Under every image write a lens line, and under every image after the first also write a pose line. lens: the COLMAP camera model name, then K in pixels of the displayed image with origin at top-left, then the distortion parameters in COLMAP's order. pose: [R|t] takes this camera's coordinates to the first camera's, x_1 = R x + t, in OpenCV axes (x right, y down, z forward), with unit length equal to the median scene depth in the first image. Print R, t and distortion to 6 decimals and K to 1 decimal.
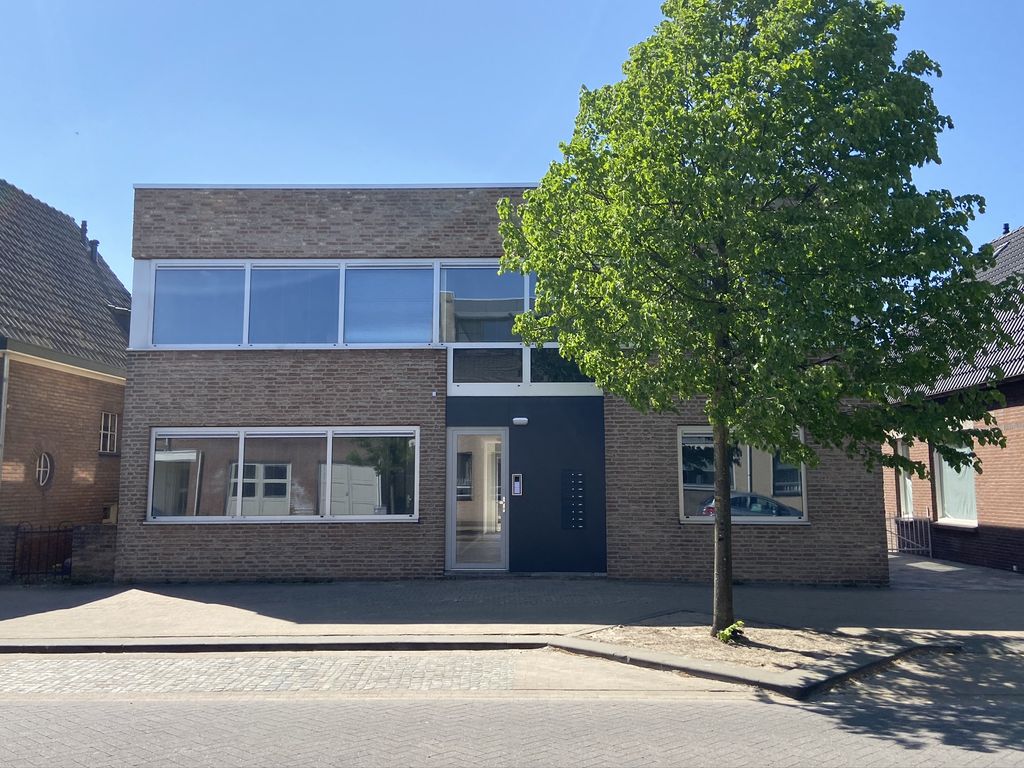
lens RADIAL K [[925.6, 0, 516.6], [0, 925.6, 361.5], [0, 0, 1]] dist [0.158319, -0.207606]
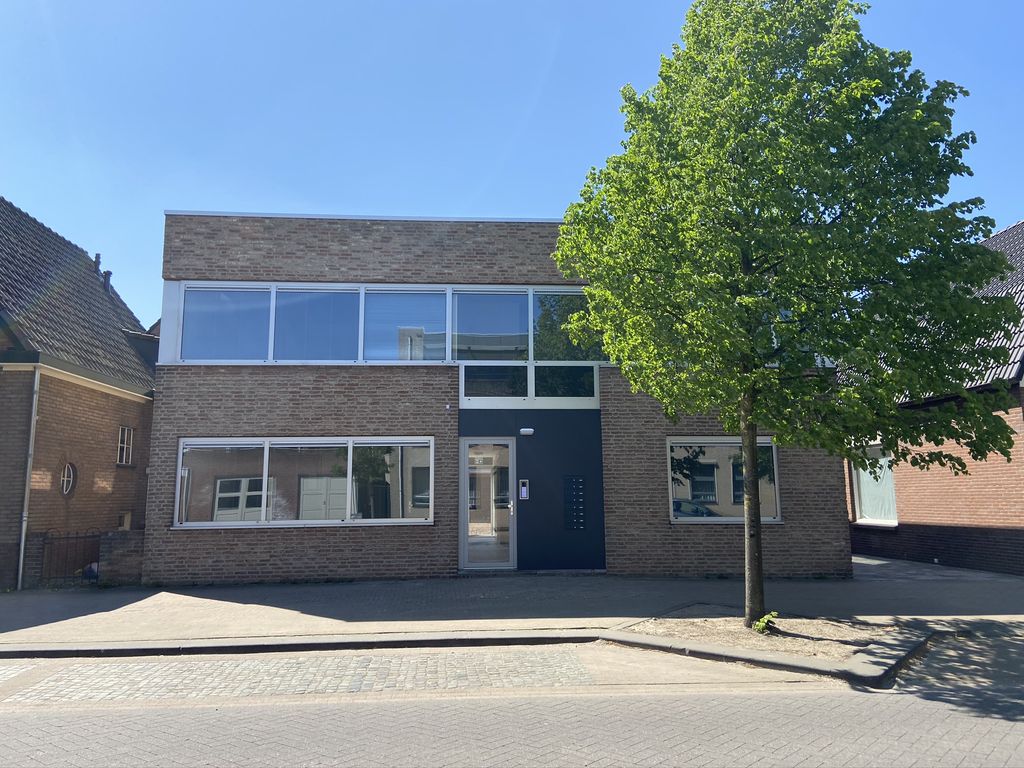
lens RADIAL K [[767.5, 0, 511.6], [0, 767.5, 370.3], [0, 0, 1]] dist [0.157084, -0.204291]
pose [[0.995963, 0.008130, 0.089392, -0.095040], [-0.005175, 0.999434, -0.033233, 0.021740], [-0.089611, 0.032637, 0.995442, 0.087527]]
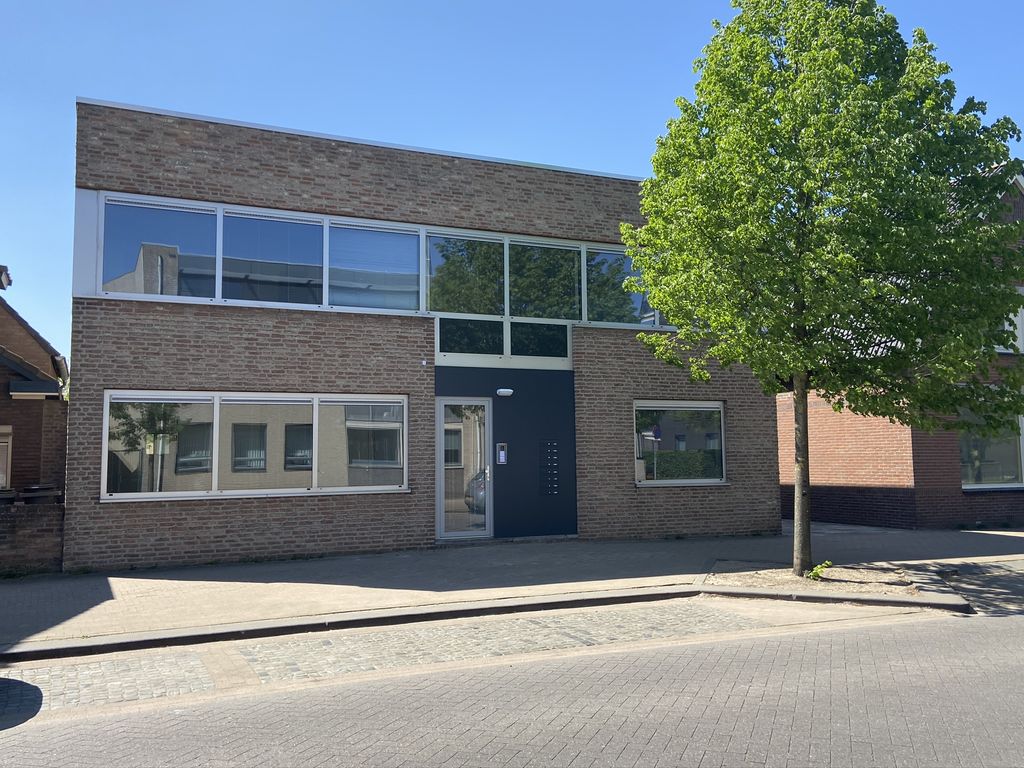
lens RADIAL K [[925.6, 0, 516.6], [0, 925.6, 361.5], [0, 0, 1]] dist [0.158319, -0.207606]
pose [[0.894451, 0.037361, 0.445603, -0.438718], [-0.046834, 0.998850, 0.010262, 0.018846], [-0.444707, -0.030048, 0.895172, 0.073940]]
